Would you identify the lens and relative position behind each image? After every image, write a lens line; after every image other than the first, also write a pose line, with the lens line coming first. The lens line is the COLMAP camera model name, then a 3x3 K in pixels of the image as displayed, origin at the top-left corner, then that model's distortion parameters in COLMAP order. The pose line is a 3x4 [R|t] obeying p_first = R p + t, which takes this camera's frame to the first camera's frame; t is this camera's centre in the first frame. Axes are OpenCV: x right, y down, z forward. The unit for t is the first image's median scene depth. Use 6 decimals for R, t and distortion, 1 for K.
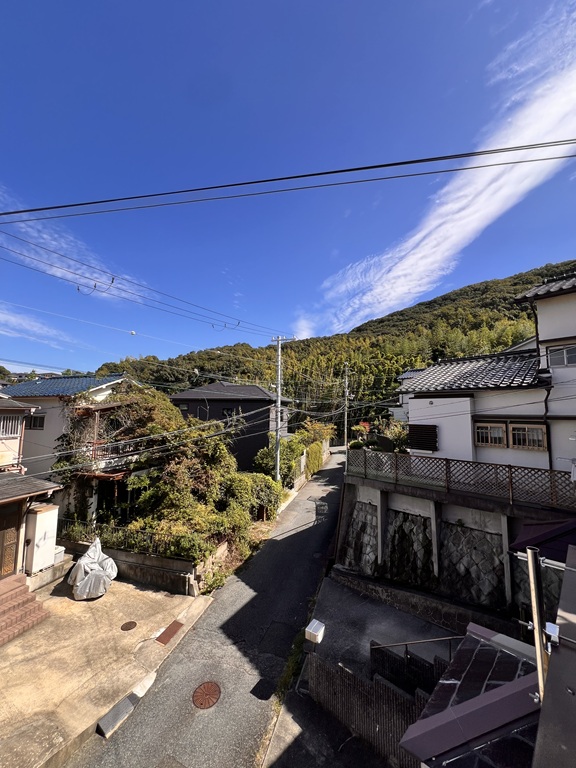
lens RADIAL K [[306.5, 0, 286.4], [0, 306.5, 383.1], [0, 0, 1]] dist [0.000841, -0.000196]
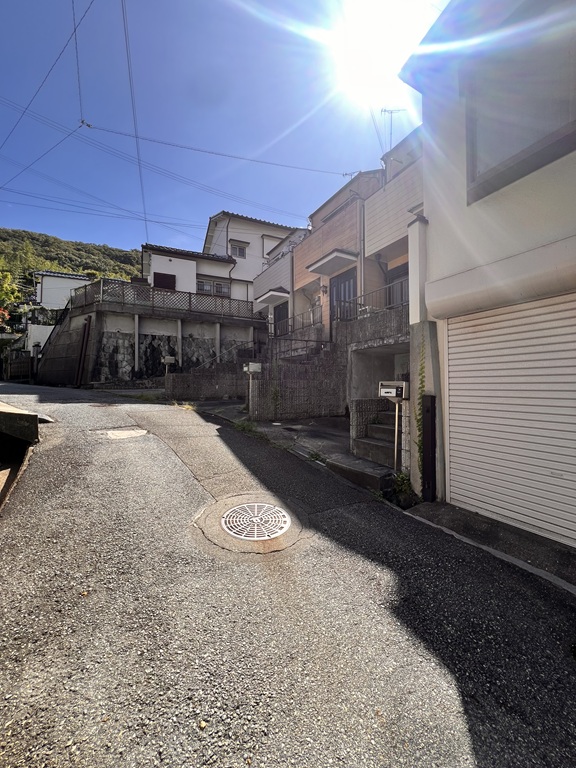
lens RADIAL K [[306.5, 0, 288.3], [0, 306.5, 382.9], [0, 0, 1]] dist [0.000841, -0.000196]
pose [[0.267646, 0.004795, 0.963505, -0.719457], [-0.085769, 0.996136, 0.018868, 0.537095], [-0.959692, -0.087689, 0.267023, 0.051321]]
